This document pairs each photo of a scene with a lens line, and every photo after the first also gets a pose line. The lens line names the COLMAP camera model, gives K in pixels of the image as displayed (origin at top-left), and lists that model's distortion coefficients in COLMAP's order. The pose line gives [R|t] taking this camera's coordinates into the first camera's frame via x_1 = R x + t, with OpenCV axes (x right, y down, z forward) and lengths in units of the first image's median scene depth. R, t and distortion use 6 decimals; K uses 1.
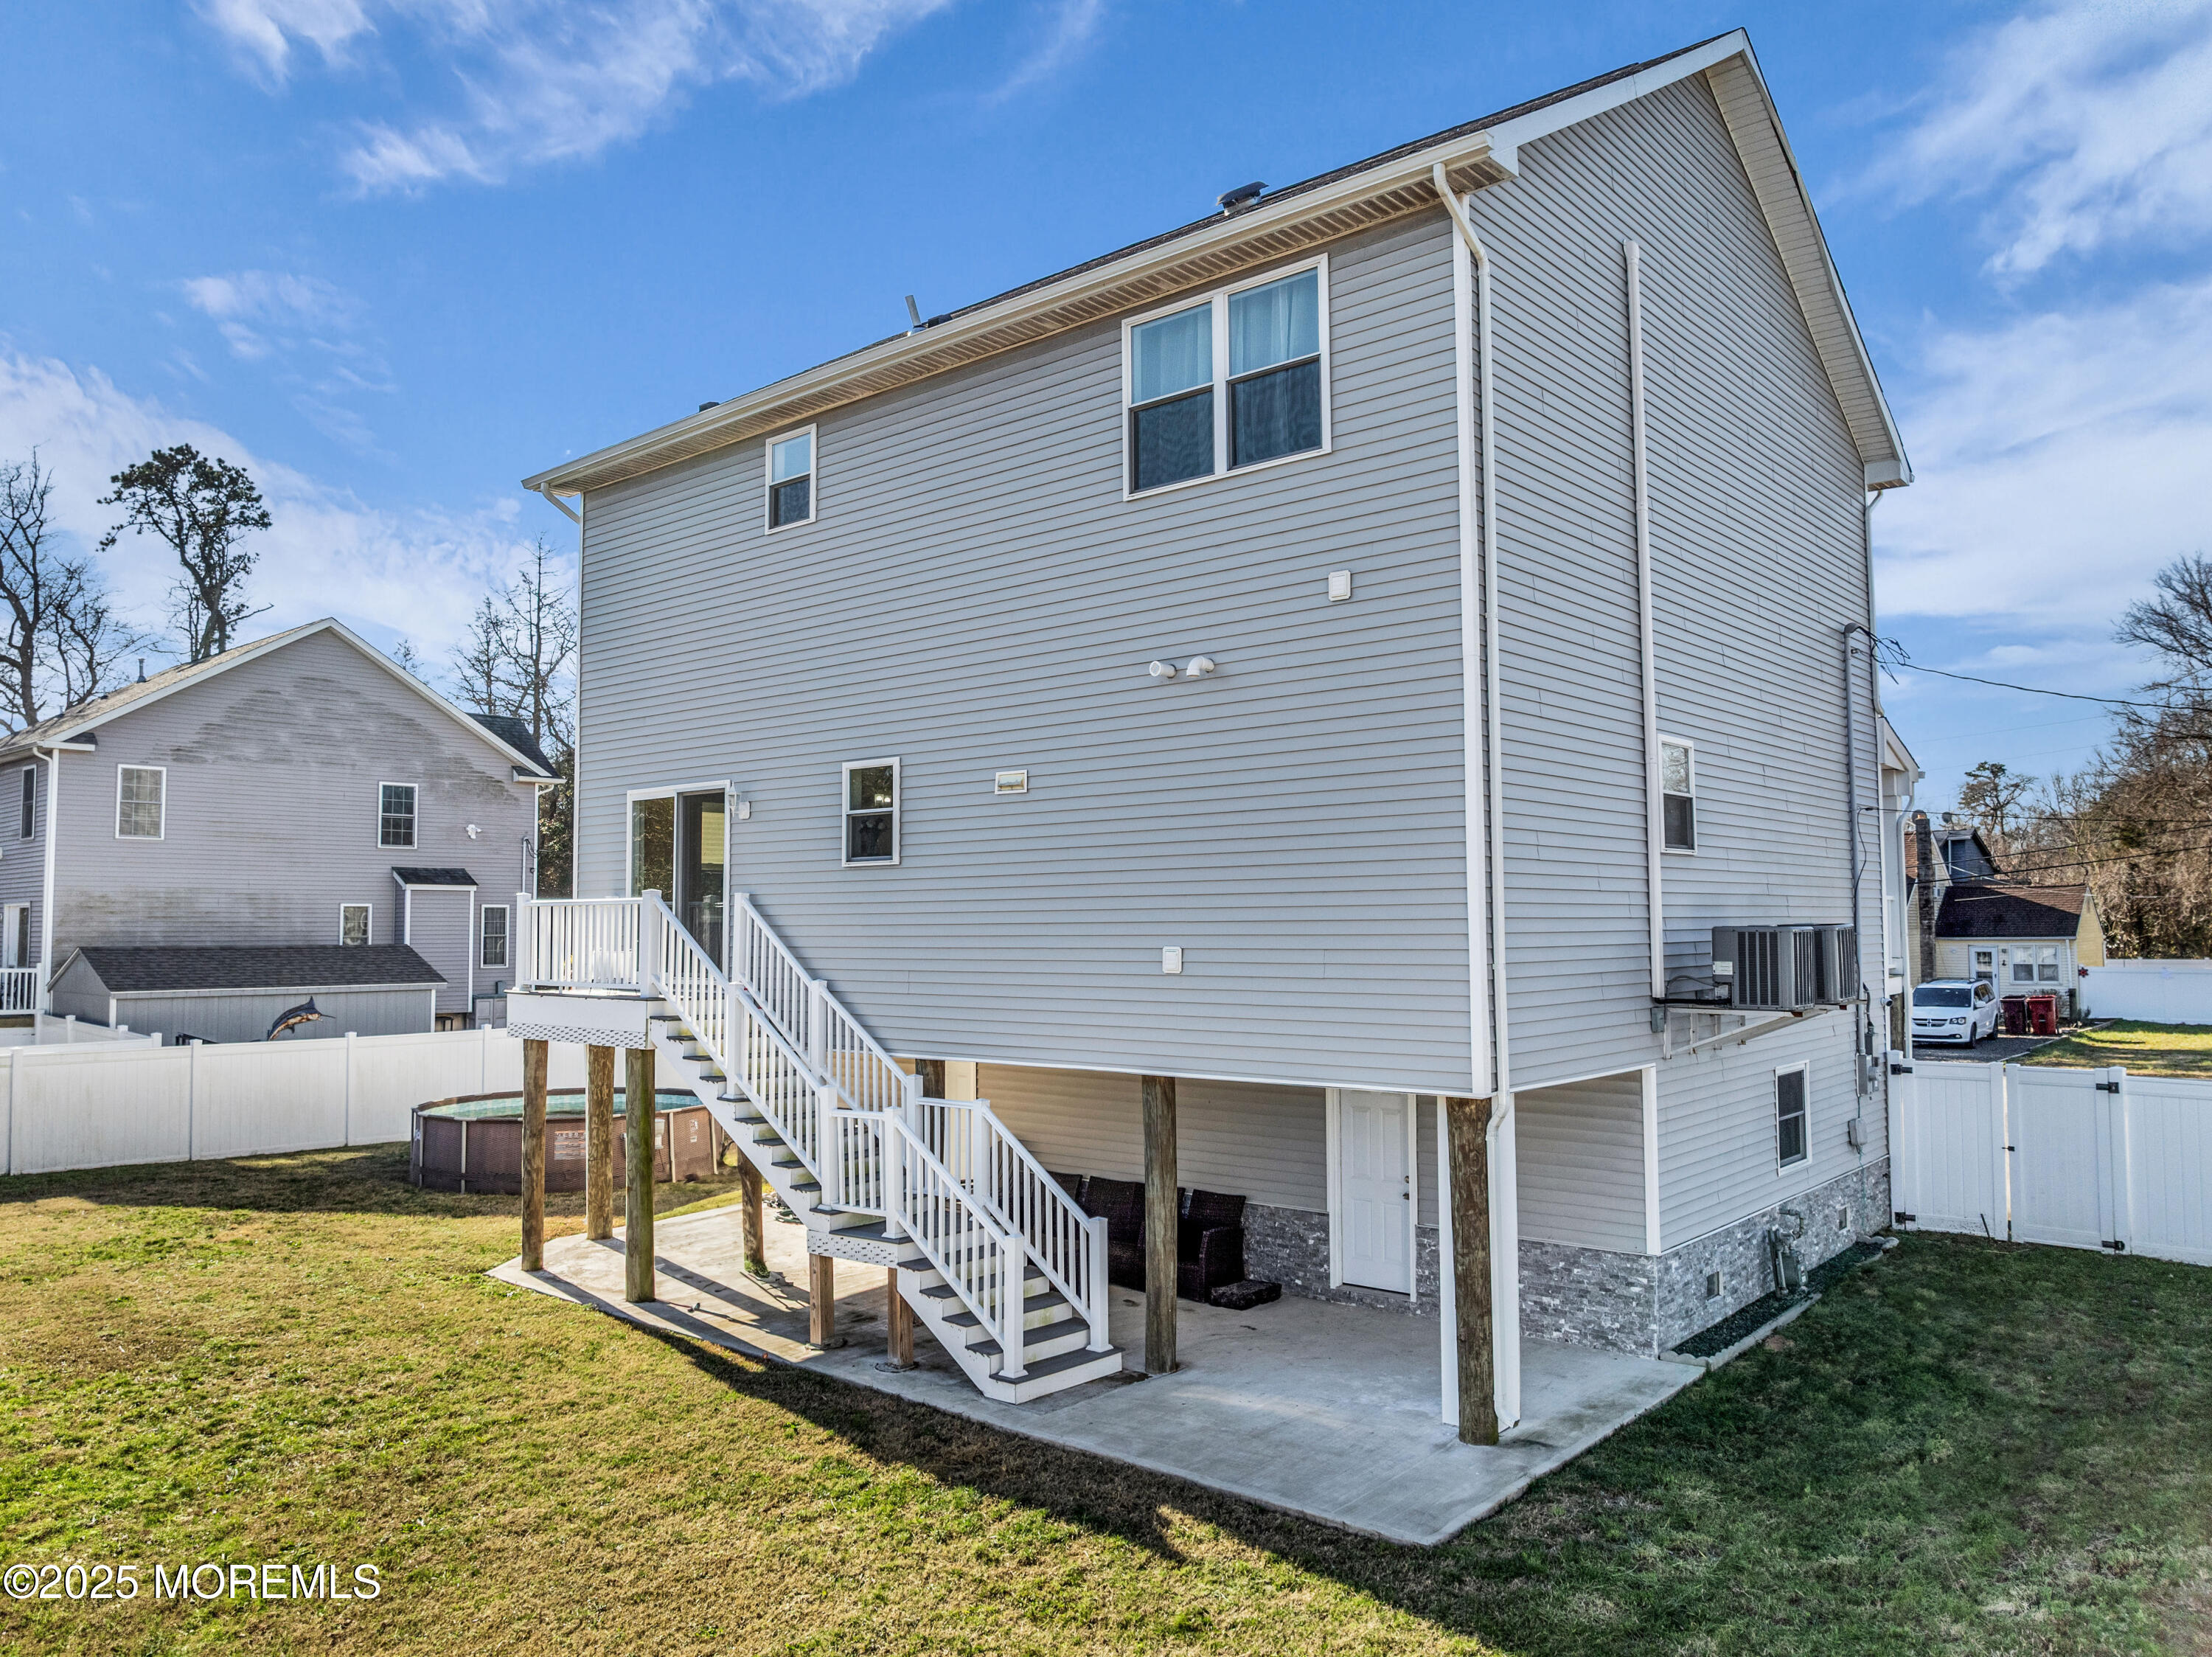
lens RADIAL K [[1553.0, 0, 1106.0], [0, 1553.0, 828.5], [0, 0, 1]] dist [-0.024097, -0.001009]
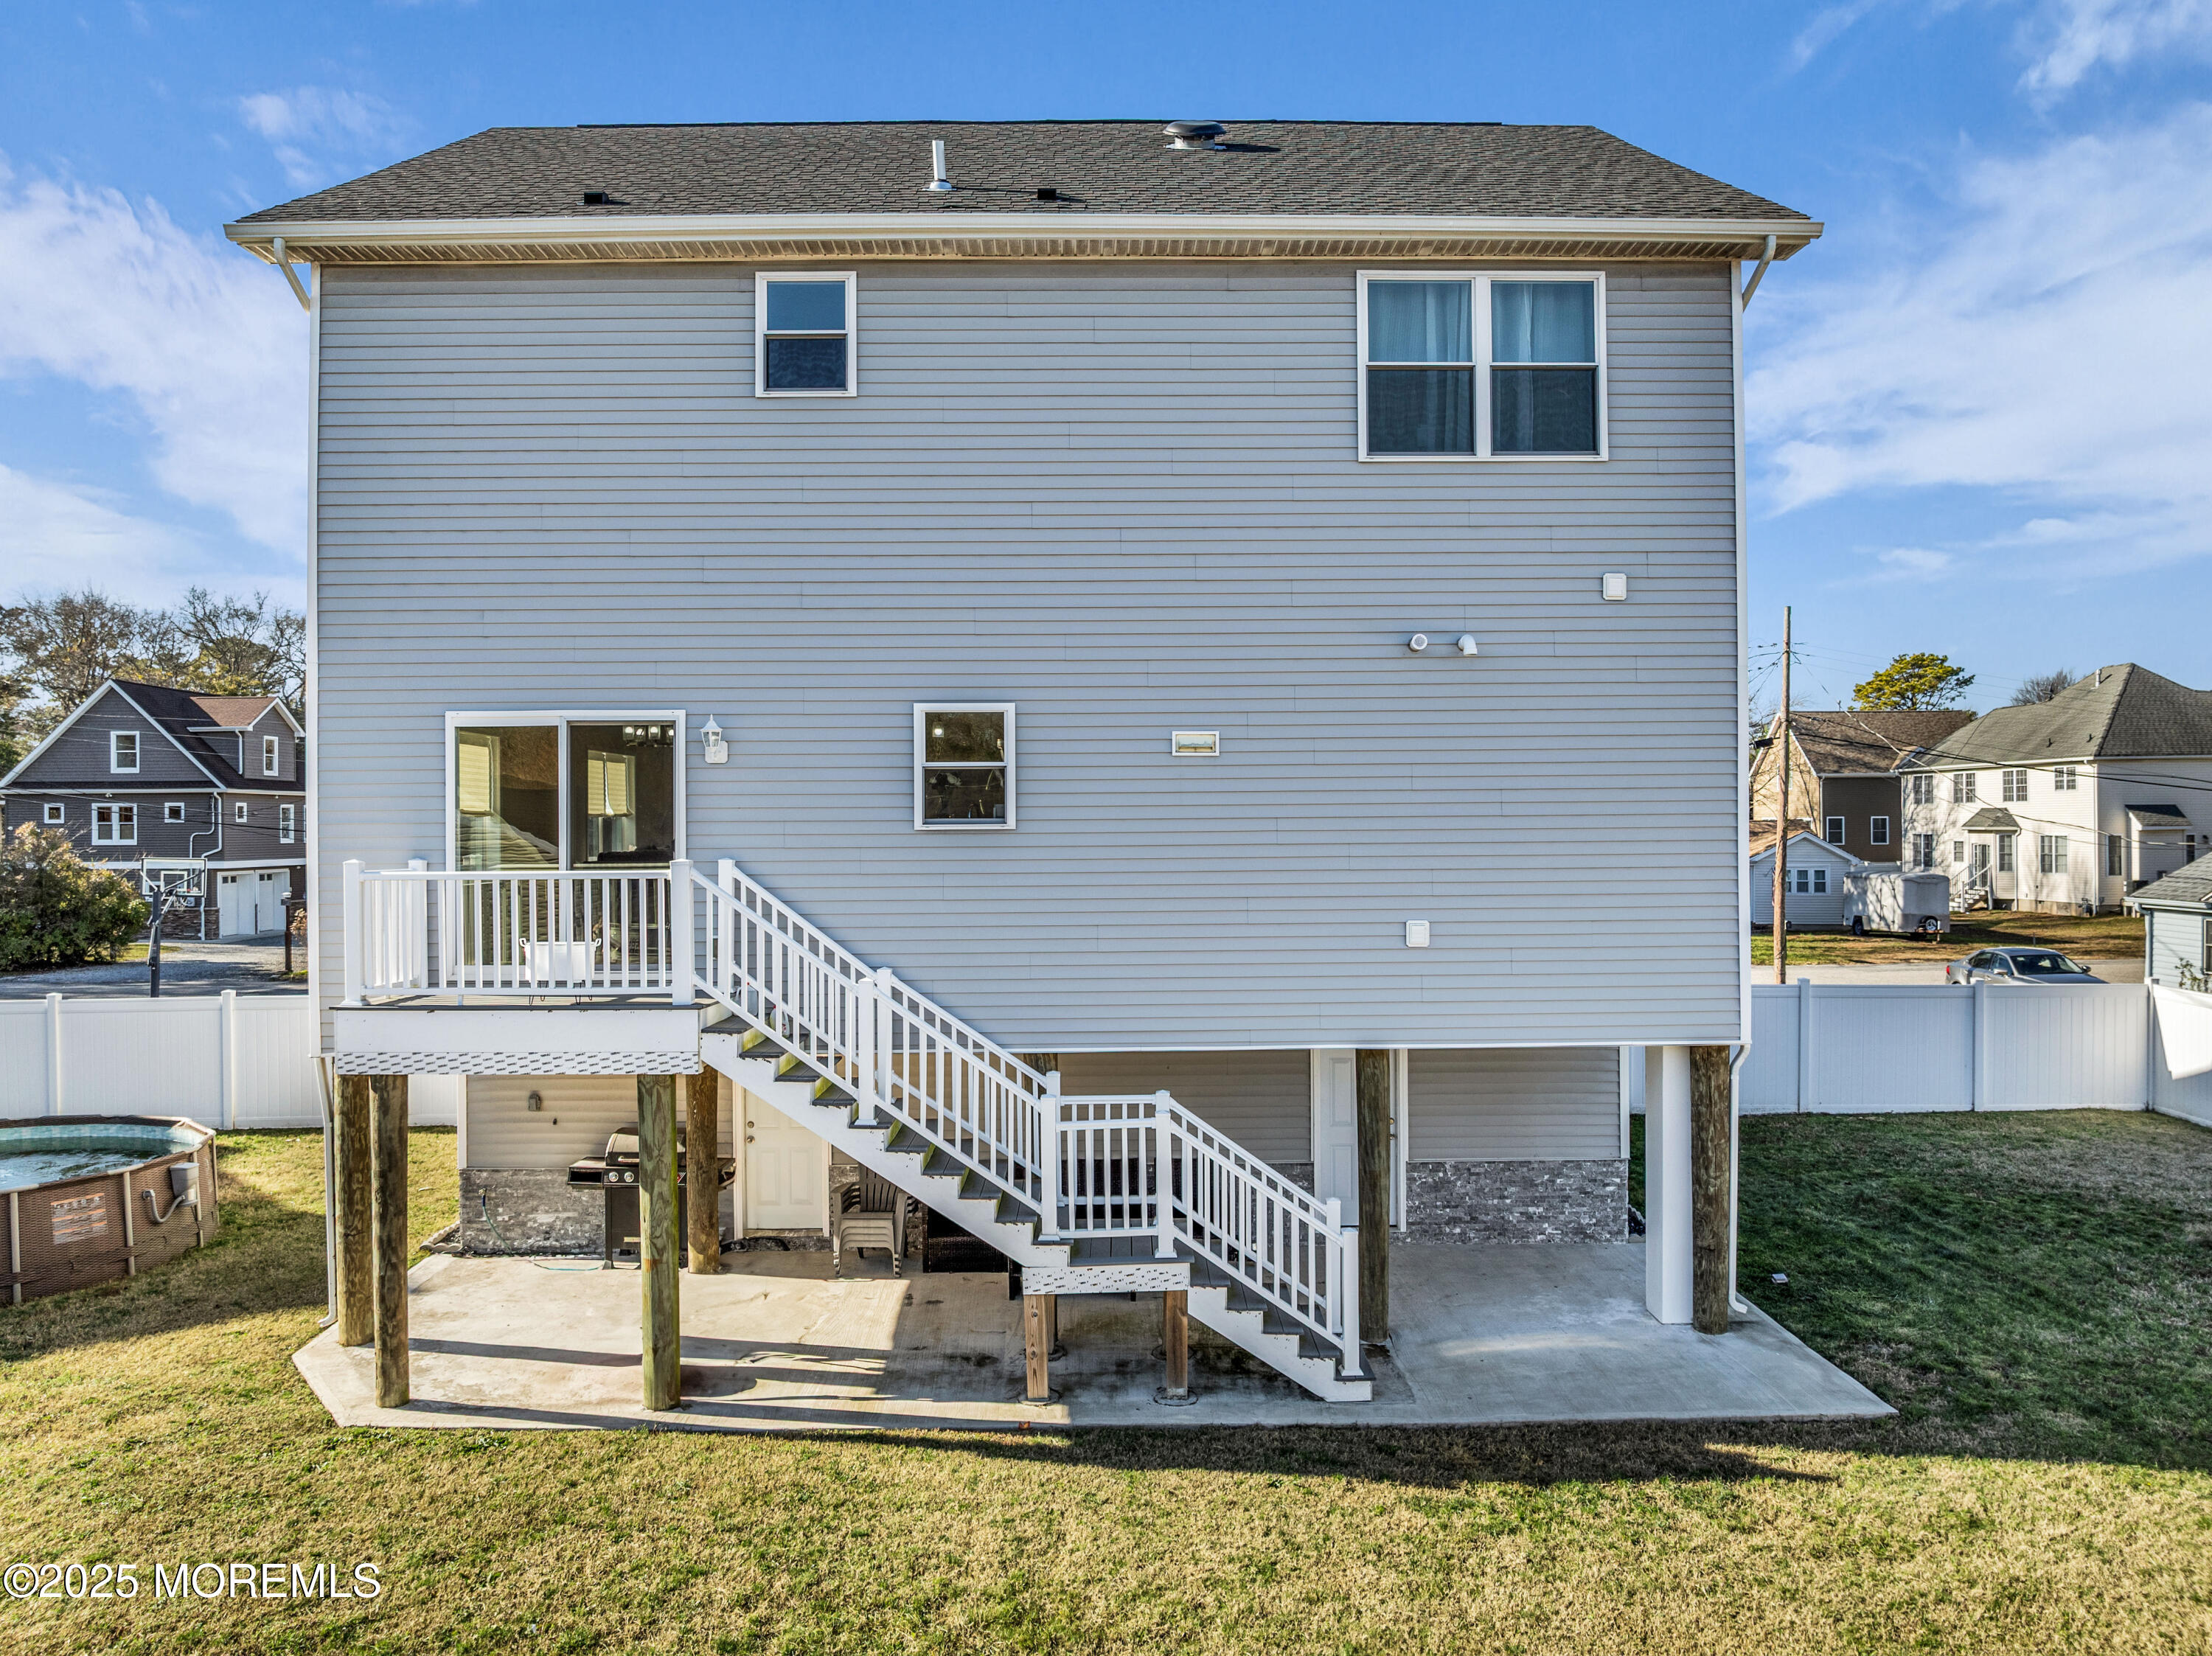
lens RADIAL K [[1552.8, 0, 1106.0], [0, 1552.8, 828.0], [0, 0, 1]] dist [-0.024097, -0.001009]
pose [[0.749186, 0.002479, 0.662355, -0.809061], [-0.038877, 0.998434, 0.040237, -0.016857], [-0.661218, -0.055895, 0.748109, 0.401328]]
